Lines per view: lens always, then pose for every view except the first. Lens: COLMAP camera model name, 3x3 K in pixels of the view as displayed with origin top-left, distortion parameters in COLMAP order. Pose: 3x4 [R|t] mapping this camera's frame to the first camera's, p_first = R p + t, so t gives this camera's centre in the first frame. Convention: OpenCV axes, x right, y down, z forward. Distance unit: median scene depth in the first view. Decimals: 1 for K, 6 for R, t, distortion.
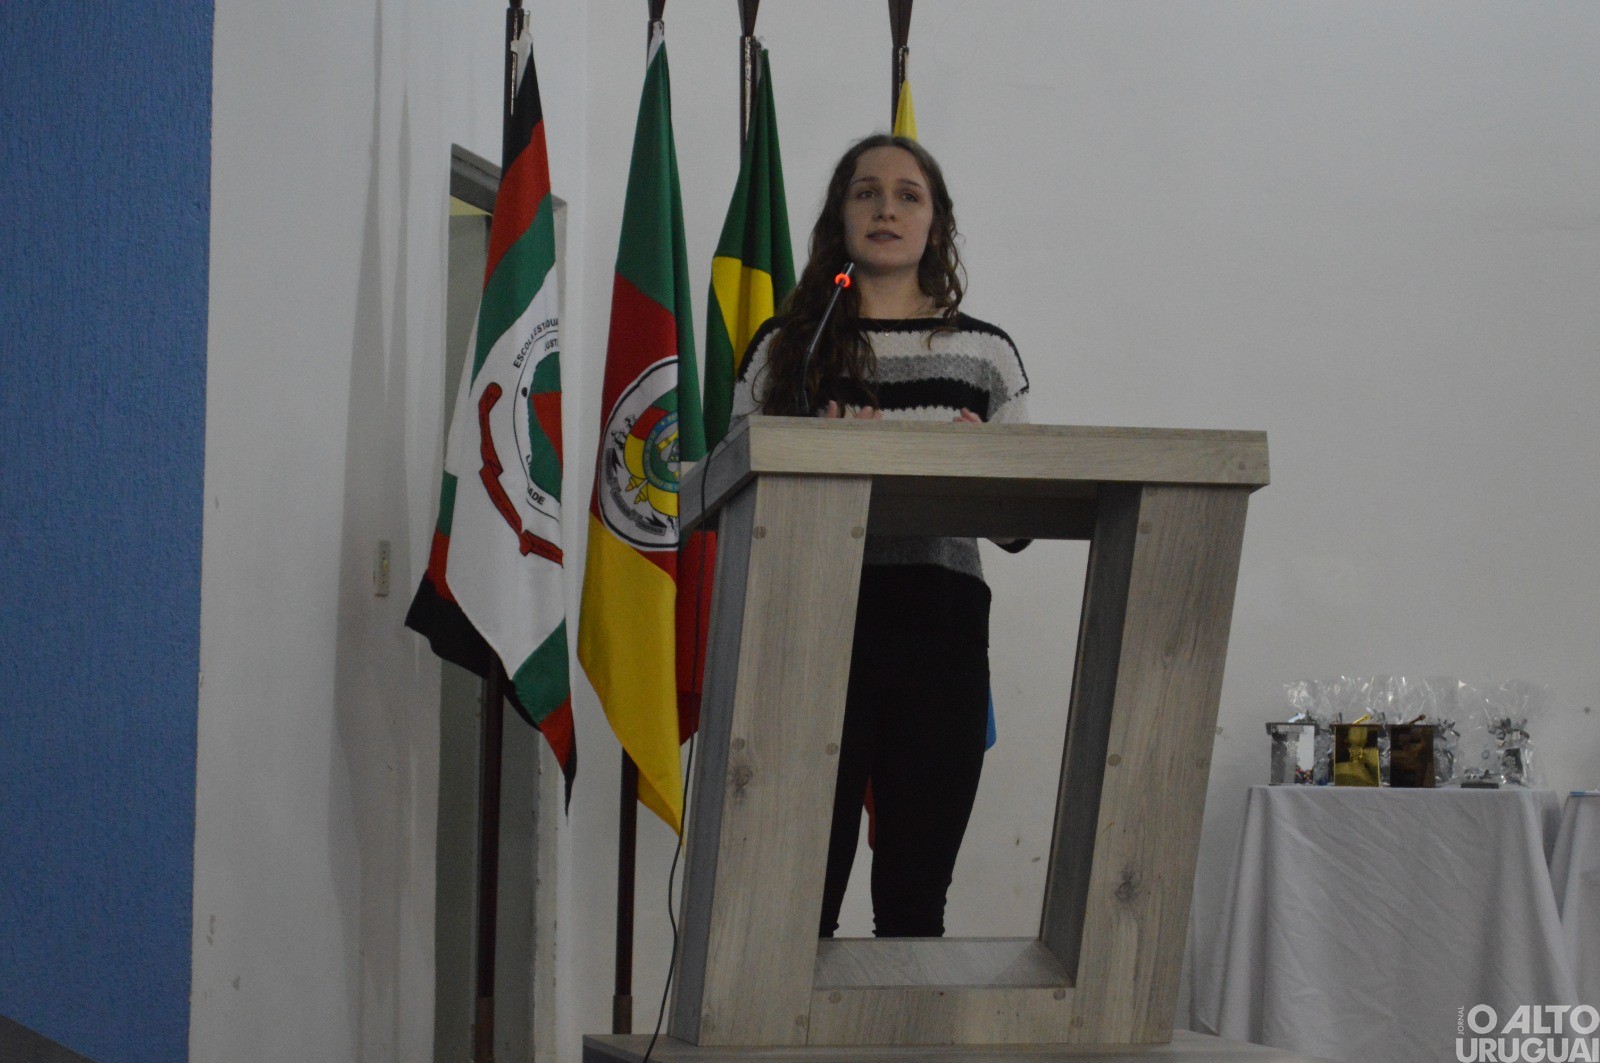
lens RADIAL K [[3691.9, 0, 800.0], [0, 3691.9, 531.5], [0, 0, 1]] dist [0.026239, 0.225189]
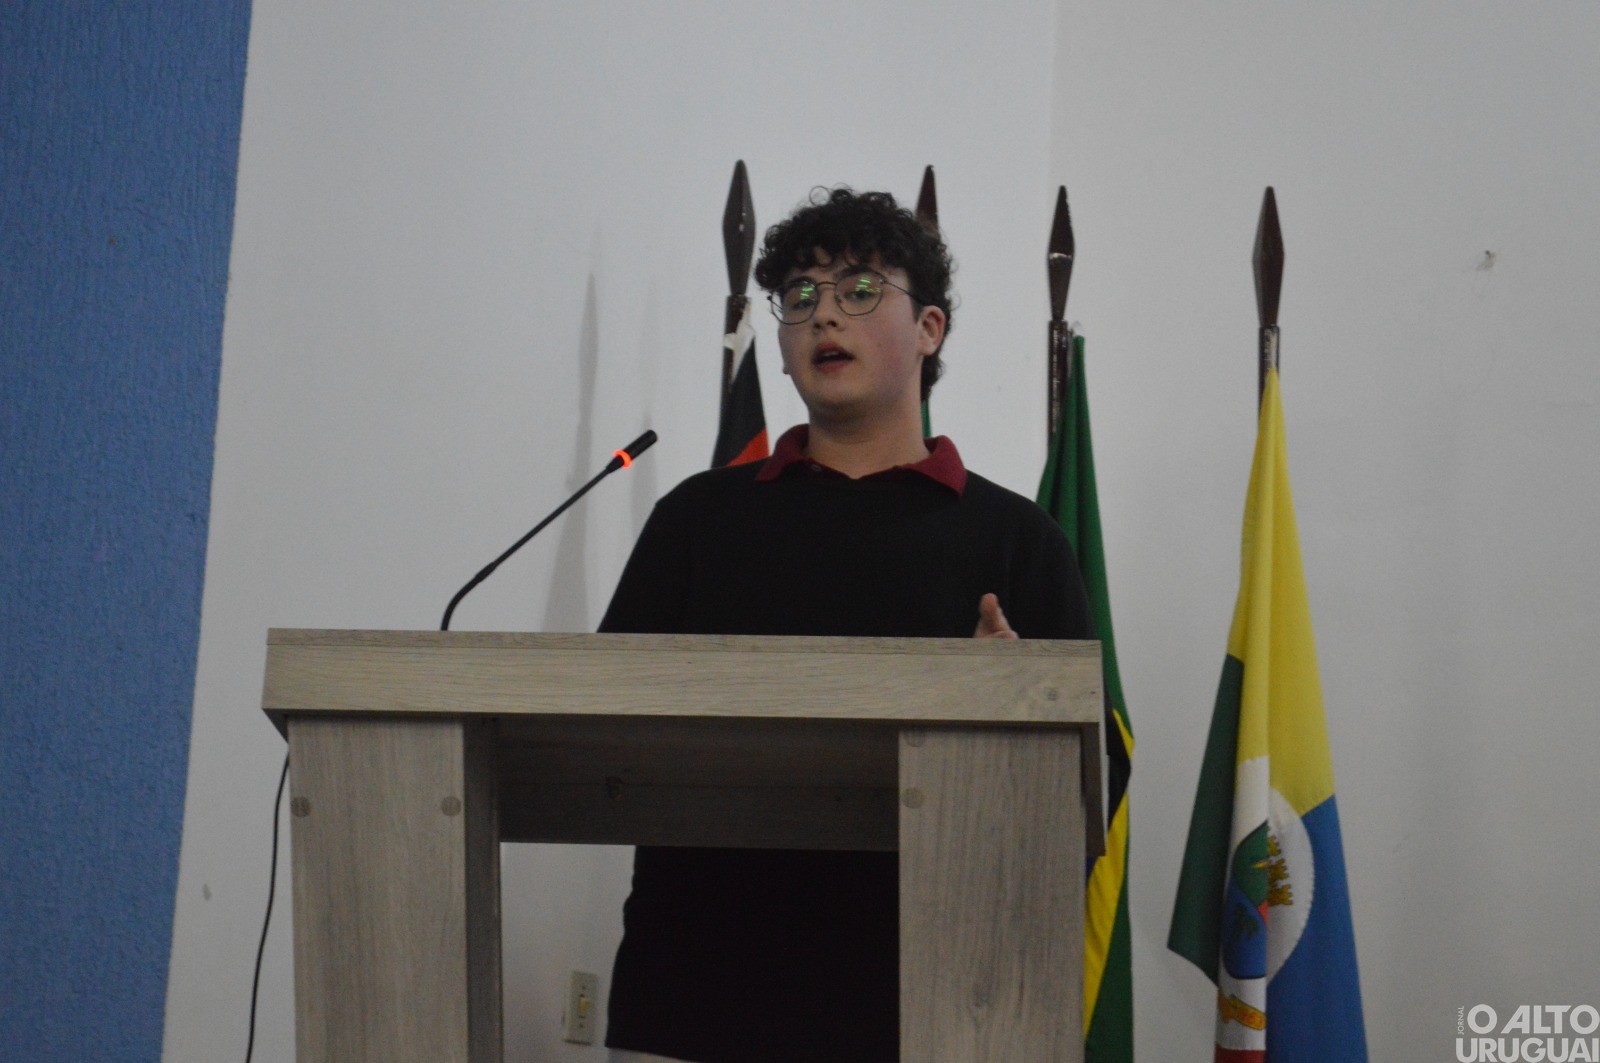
lens RADIAL K [[3680.1, 0, 800.0], [0, 3680.1, 531.5], [0, 0, 1]] dist [0.042763, 0.012430]
pose [[0.934797, -0.052943, -0.351215, 0.216495], [-0.008473, 0.985223, -0.171066, 0.044998], [0.355082, 0.162887, 0.920535, 0.289151]]
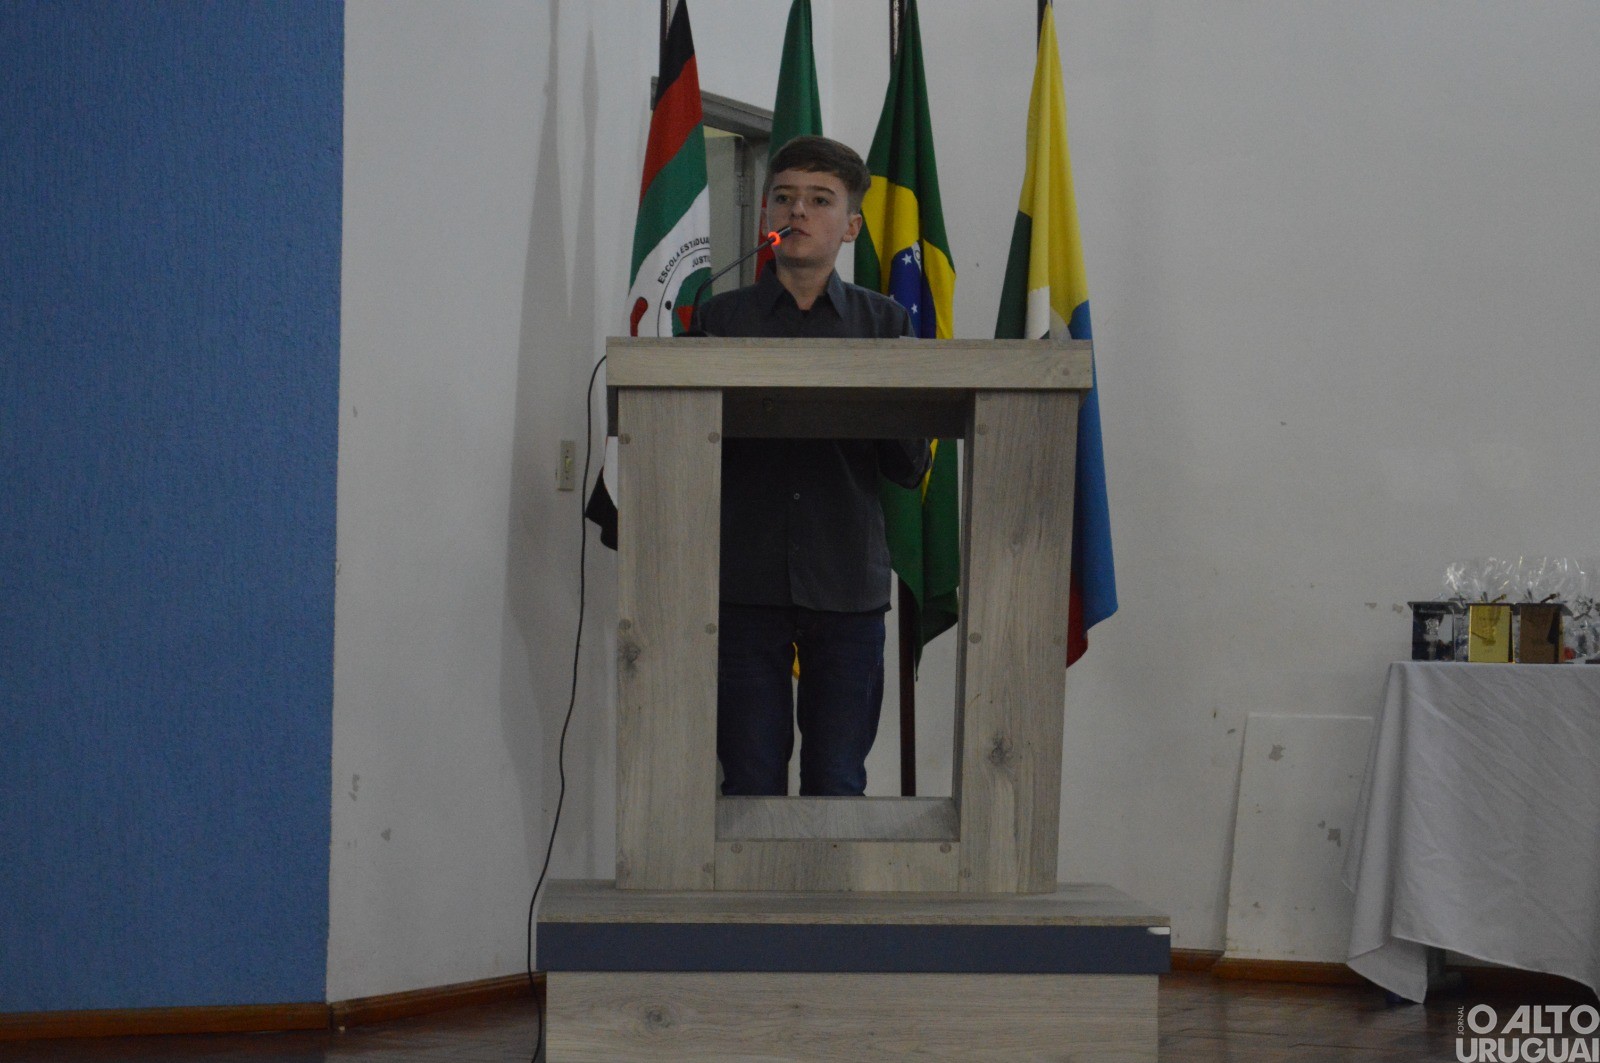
lens RADIAL K [[3691.9, 0, 800.0], [0, 3691.9, 531.5], [0, 0, 1]] dist [0.026239, 0.225189]
pose [[0.976005, -0.007424, -0.217621, 0.202816], [0.014646, 0.999394, 0.031593, -0.004478], [0.217255, -0.034022, 0.975522, -0.070057]]
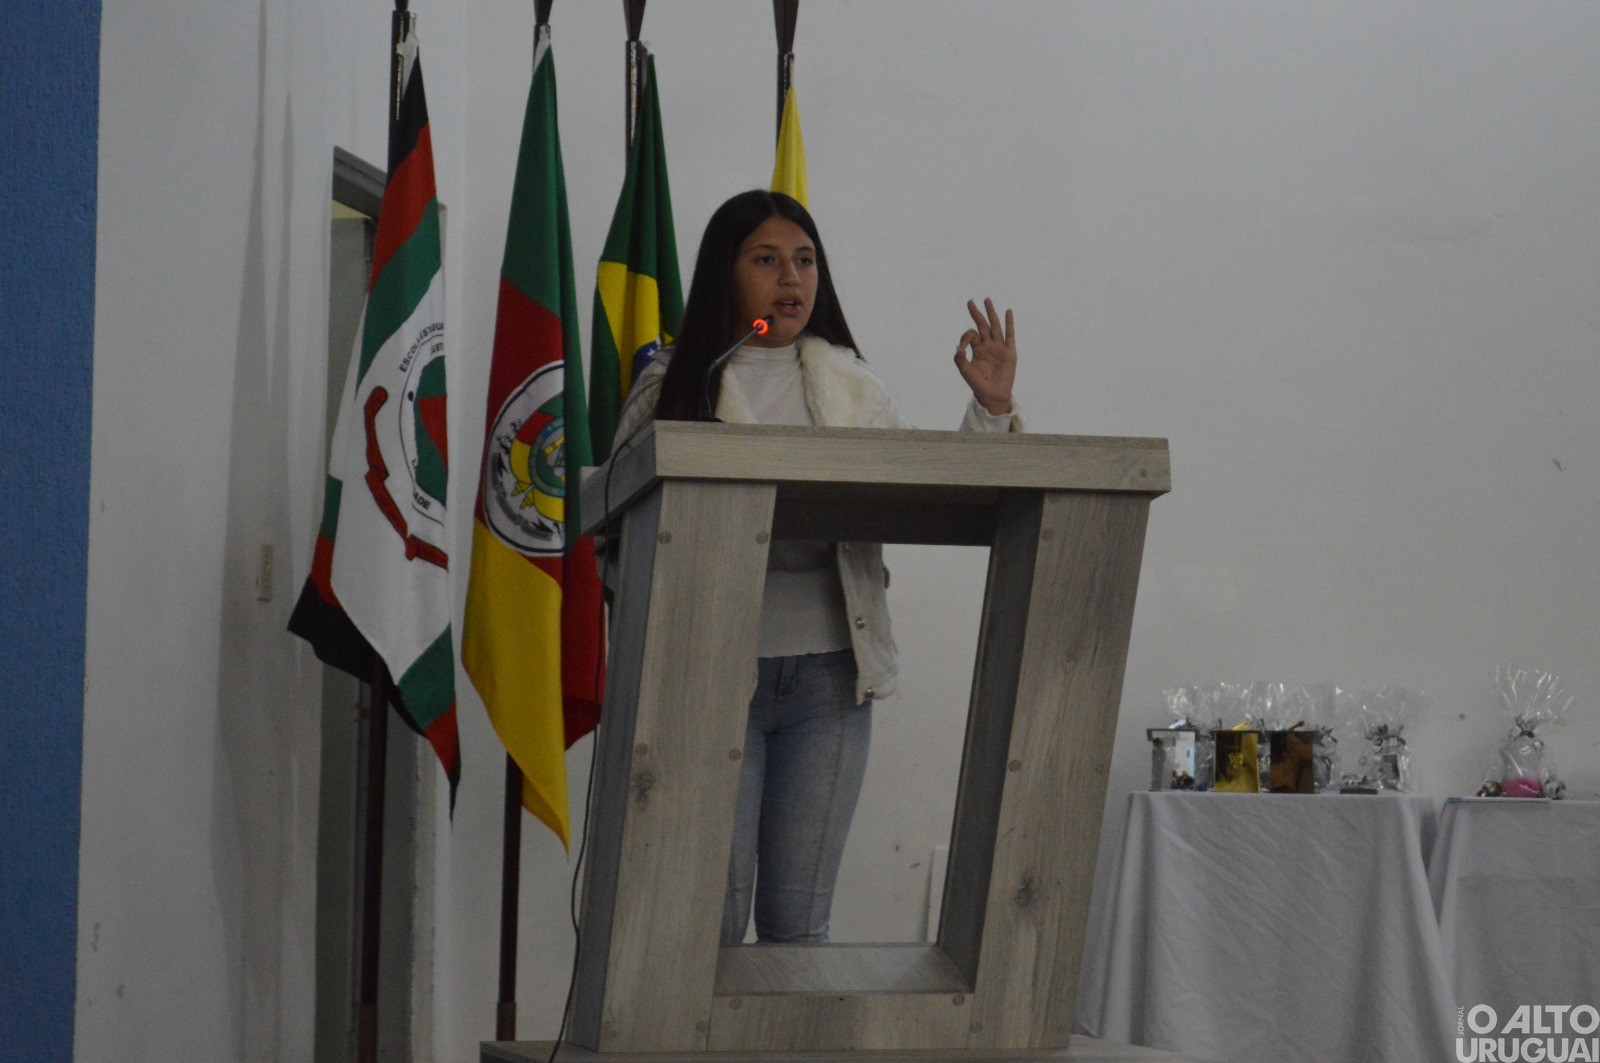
lens RADIAL K [[3691.9, 0, 800.0], [0, 3691.9, 531.5], [0, 0, 1]] dist [0.026239, 0.225189]
pose [[0.999106, 0.003082, 0.042164, -0.011516], [-0.003010, 0.999994, -0.001779, 0.000185], [-0.042169, 0.001650, 0.999109, 0.000495]]
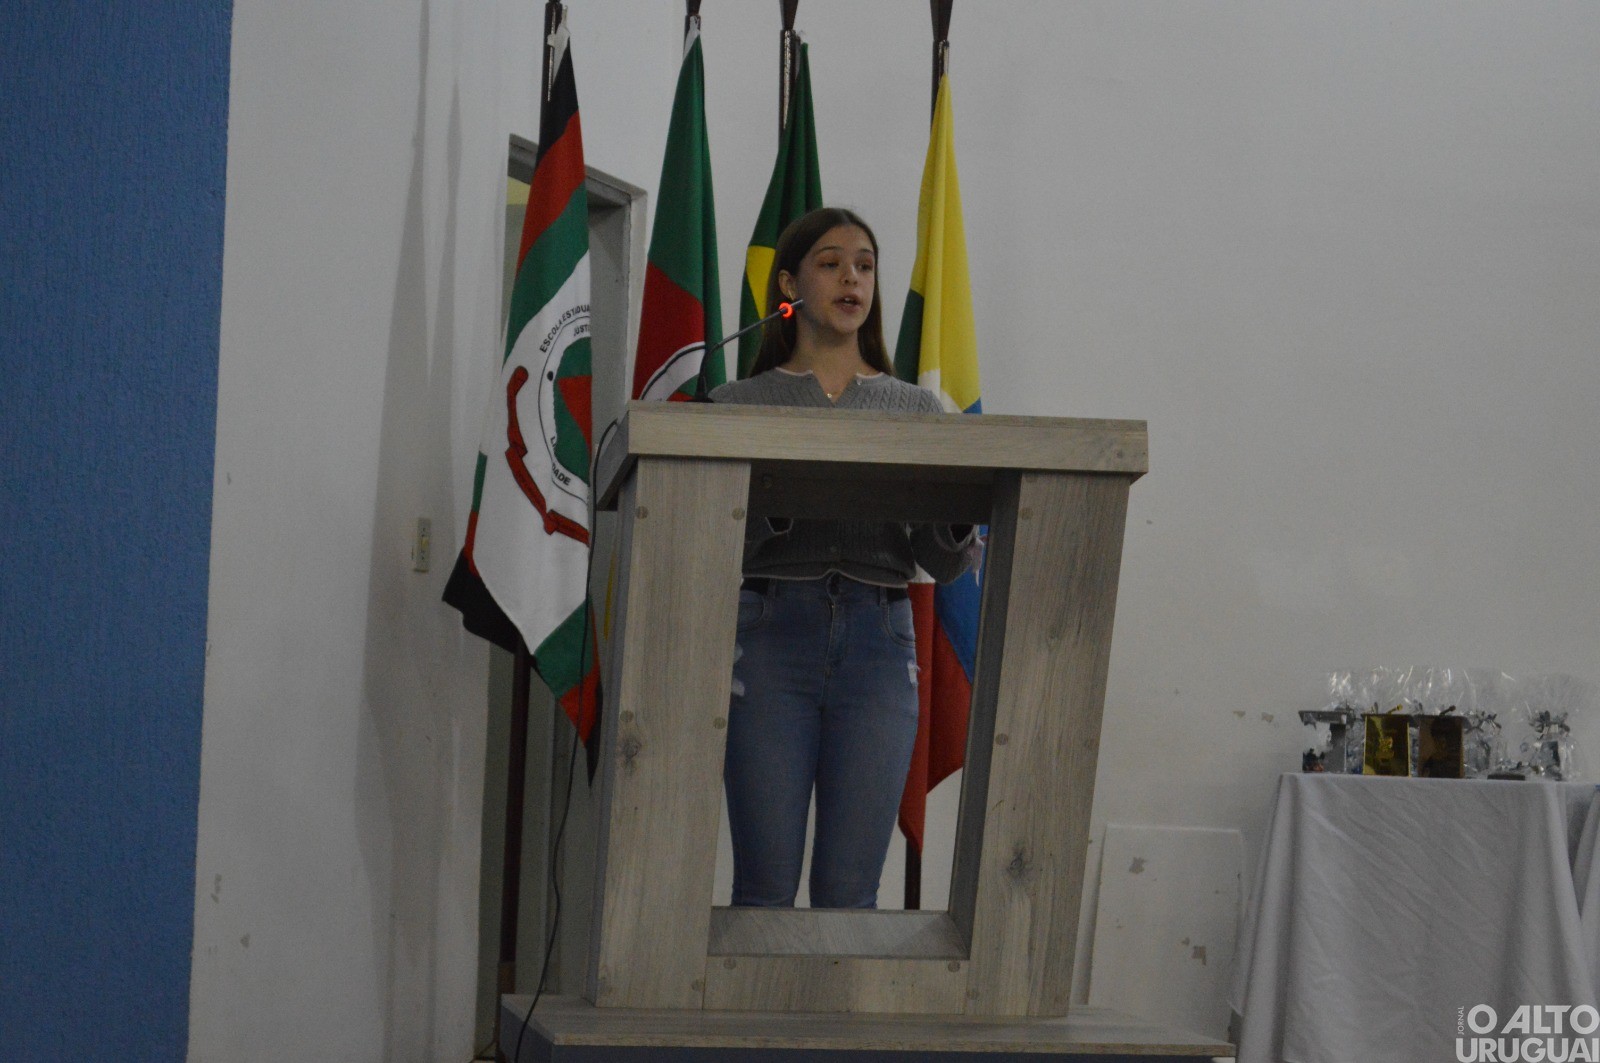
lens RADIAL K [[3691.9, 0, 800.0], [0, 3691.9, 531.5], [0, 0, 1]] dist [0.026239, 0.225189]
pose [[0.995555, 0.013988, -0.093141, 0.091165], [-0.013662, 0.999898, 0.004135, 0.000463], [0.093189, -0.002844, 0.995644, -0.020108]]
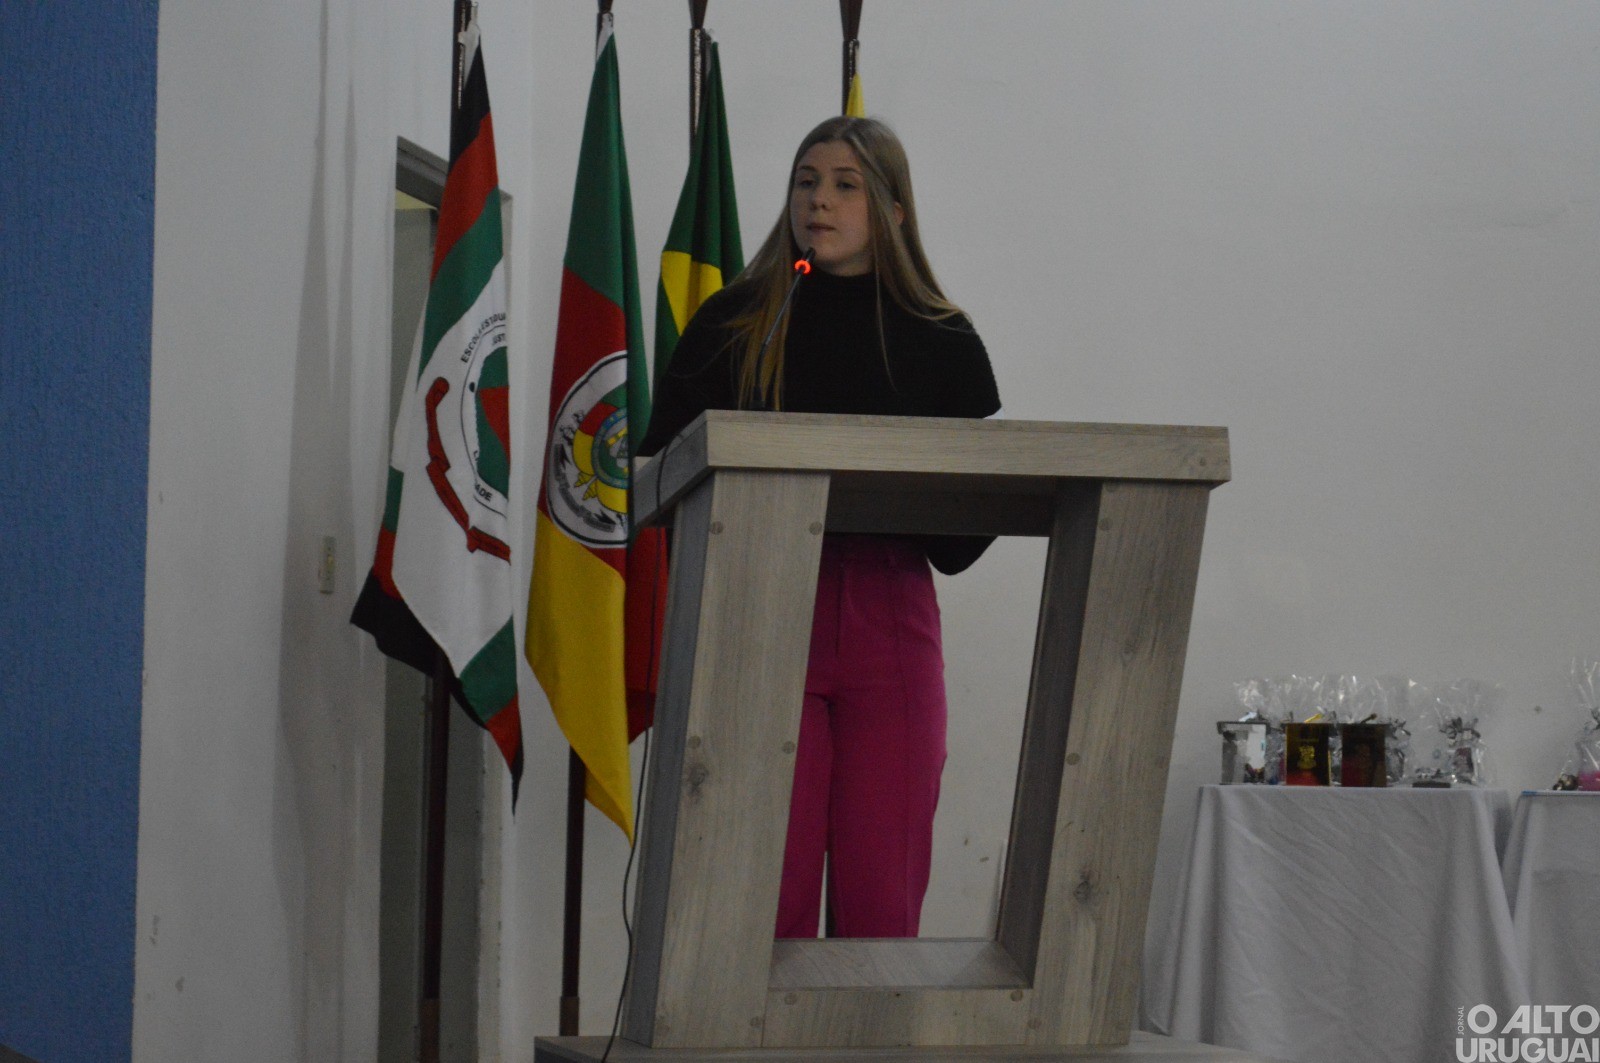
lens RADIAL K [[3691.9, 0, 800.0], [0, 3691.9, 531.5], [0, 0, 1]] dist [0.026239, 0.225189]
pose [[0.999836, 0.001707, 0.018052, -0.004493], [-0.001709, 0.999999, 0.000101, 0.000705], [-0.018052, -0.000132, 0.999837, 0.008489]]
